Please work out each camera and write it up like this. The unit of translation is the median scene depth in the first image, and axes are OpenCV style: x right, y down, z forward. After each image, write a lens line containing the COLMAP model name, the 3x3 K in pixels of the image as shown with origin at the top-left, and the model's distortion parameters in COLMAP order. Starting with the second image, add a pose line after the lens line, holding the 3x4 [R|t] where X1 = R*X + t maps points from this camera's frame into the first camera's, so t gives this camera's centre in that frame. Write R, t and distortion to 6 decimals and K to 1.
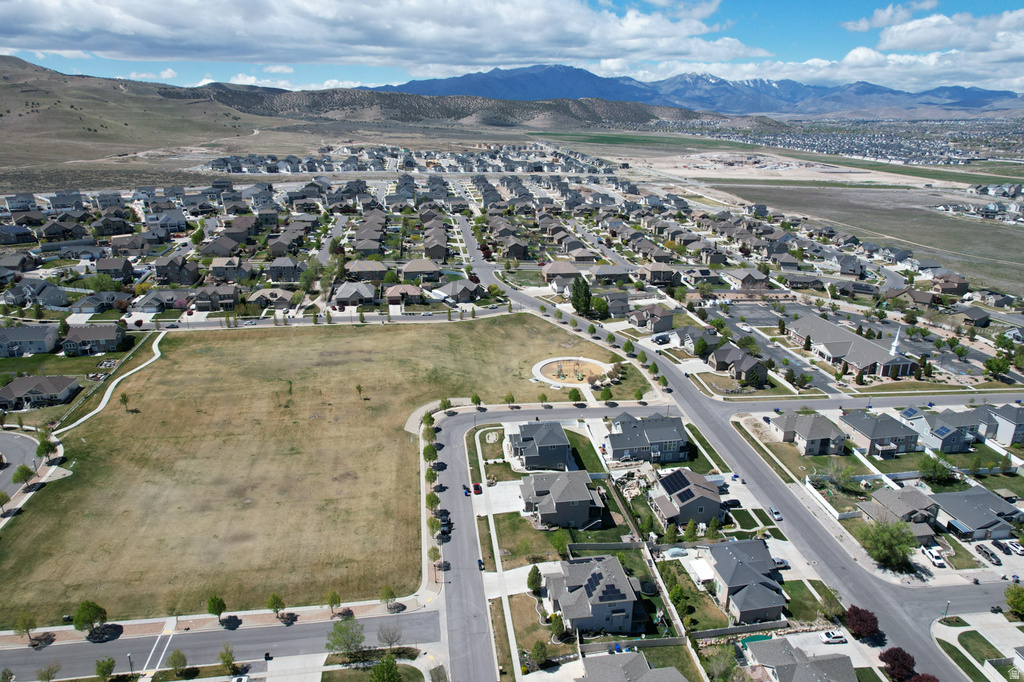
lens RADIAL K [[652.7, 0, 510.6], [0, 652.7, 341.9], [0, 0, 1]] dist [-0.075565, 0.068774]
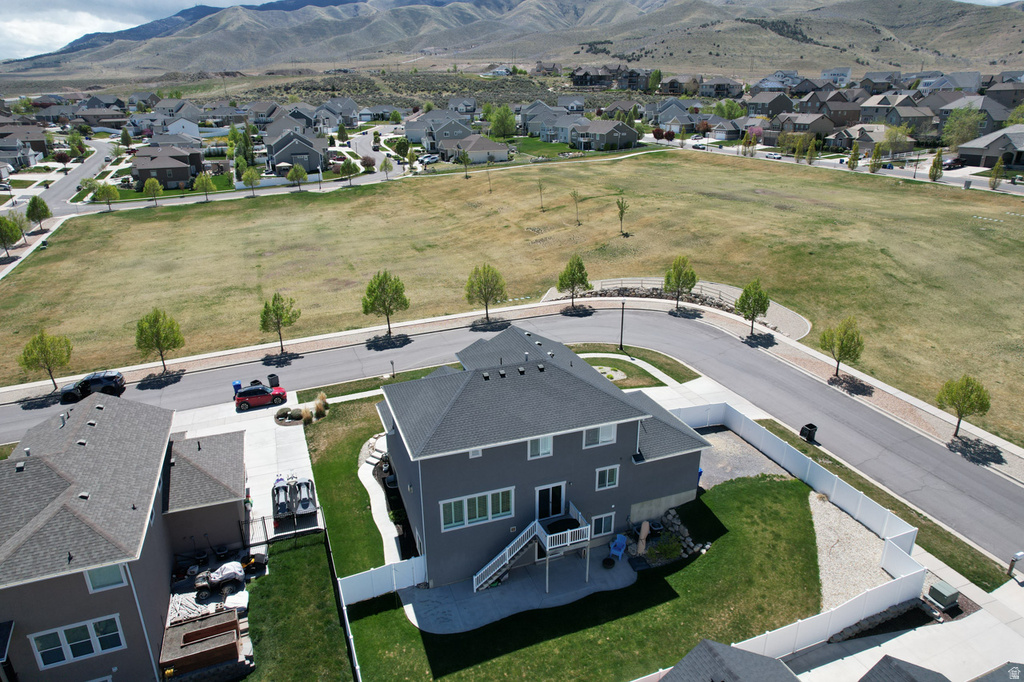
lens RADIAL K [[652.7, 0, 513.2], [0, 652.7, 334.8], [0, 0, 1]] dist [-0.075565, 0.068774]
pose [[0.217649, 0.331668, -0.917946, 0.158353], [-0.310008, 0.915282, 0.257202, 0.045546], [0.925486, 0.228591, 0.302030, 0.615004]]
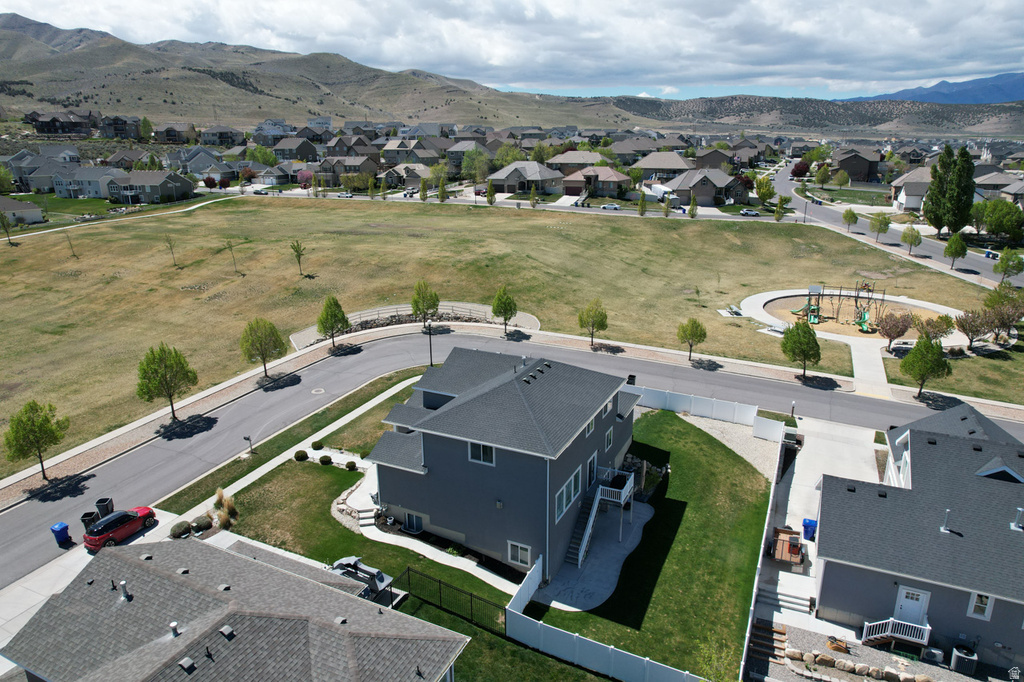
lens RADIAL K [[652.7, 0, 509.6], [0, 652.7, 336.9], [0, 0, 1]] dist [-0.075565, 0.068774]
pose [[0.833291, 0.151248, -0.531742, 0.112670], [-0.172160, 0.985014, 0.010385, 0.077541], [0.525345, 0.082891, 0.846842, 0.527667]]
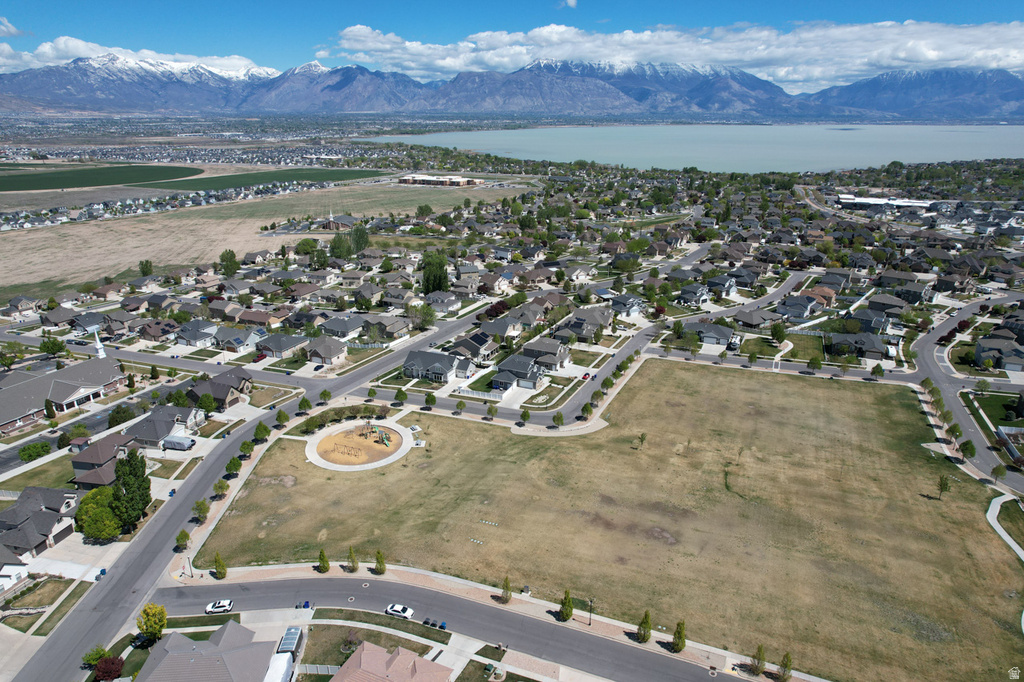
lens RADIAL K [[652.7, 0, 511.1], [0, 652.7, 337.1], [0, 0, 1]] dist [-0.075565, 0.068774]
pose [[-0.842206, -0.179675, 0.508336, -0.374871], [0.172305, 0.803697, 0.569545, -0.410678], [-0.510881, 0.567263, -0.645920, 1.183318]]
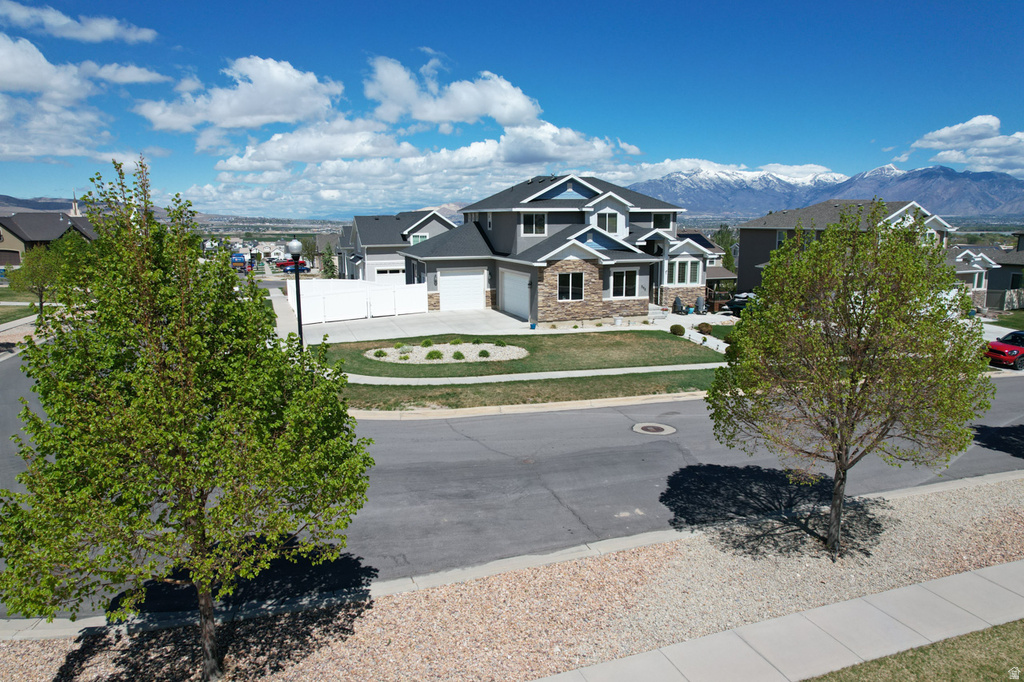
lens RADIAL K [[652.7, 0, 512.4], [0, 652.7, 331.9], [0, 0, 1]] dist [-0.075565, 0.068774]
pose [[-0.202630, -0.165835, 0.965111, -0.119909], [0.322845, 0.919142, 0.225719, 0.079939], [-0.924506, 0.357319, -0.132707, 0.702882]]
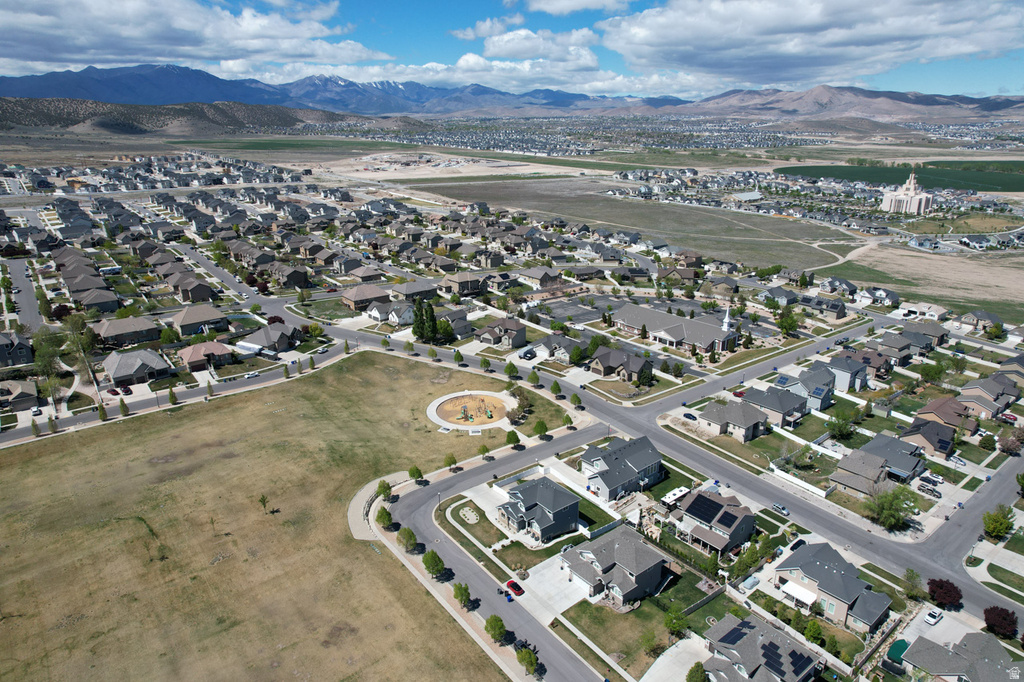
lens RADIAL K [[652.7, 0, 511.6], [0, 652.7, 342.3], [0, 0, 1]] dist [-0.075565, 0.068774]
pose [[0.864592, -0.171396, 0.472340, -0.229947], [0.172614, 0.984130, 0.041146, -0.063080], [-0.471896, 0.045958, 0.880456, 0.176294]]
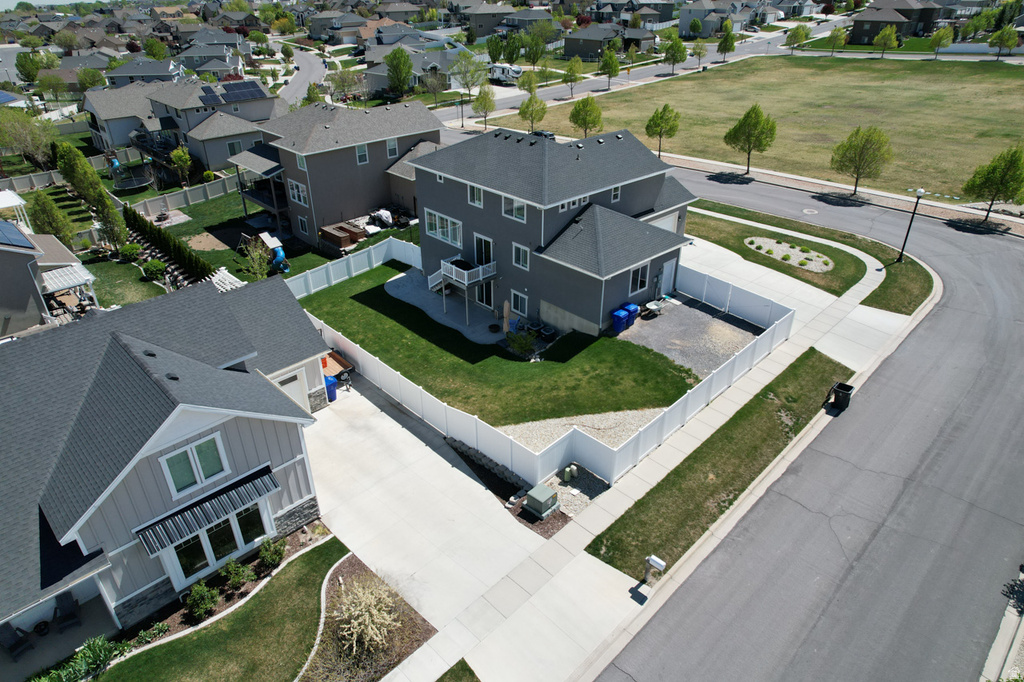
lens RADIAL K [[652.7, 0, 511.0], [0, 652.7, 335.2], [0, 0, 1]] dist [-0.075565, 0.068774]
pose [[-0.816352, 0.285702, -0.501940, 0.128218], [-0.183760, 0.695430, 0.694701, 0.014944], [0.547541, 0.659357, -0.515215, 0.760912]]
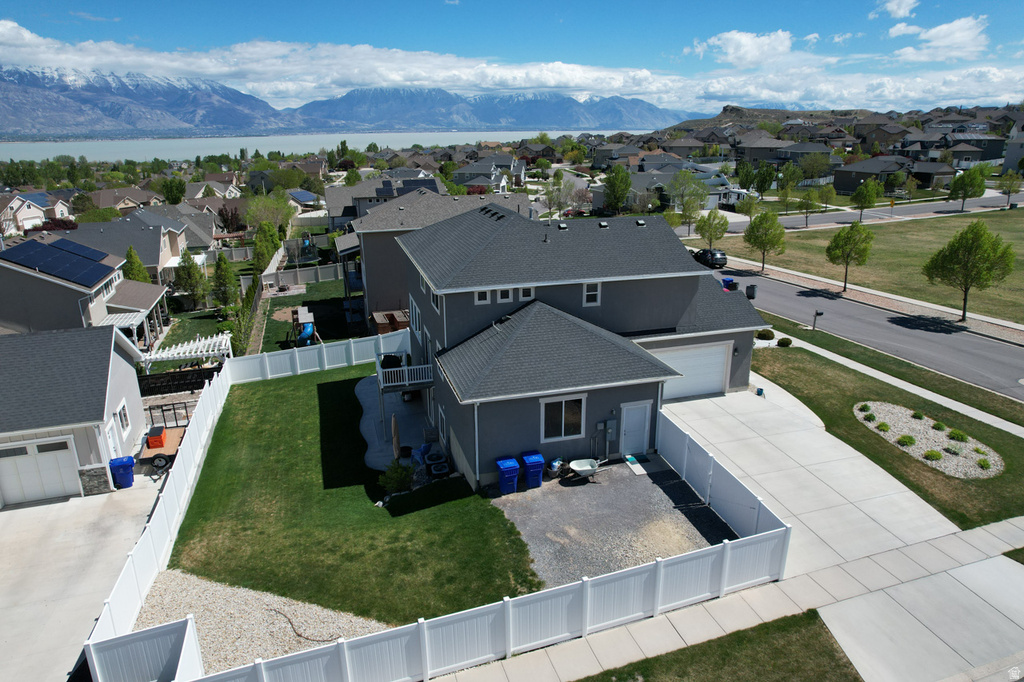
lens RADIAL K [[652.7, 0, 512.0], [0, 652.7, 340.9], [0, 0, 1]] dist [-0.075565, 0.068774]
pose [[-0.988395, 0.053017, -0.142354, 0.054619], [-0.043740, 0.798102, 0.600933, 0.035693], [0.145472, 0.600186, -0.786521, 0.758964]]
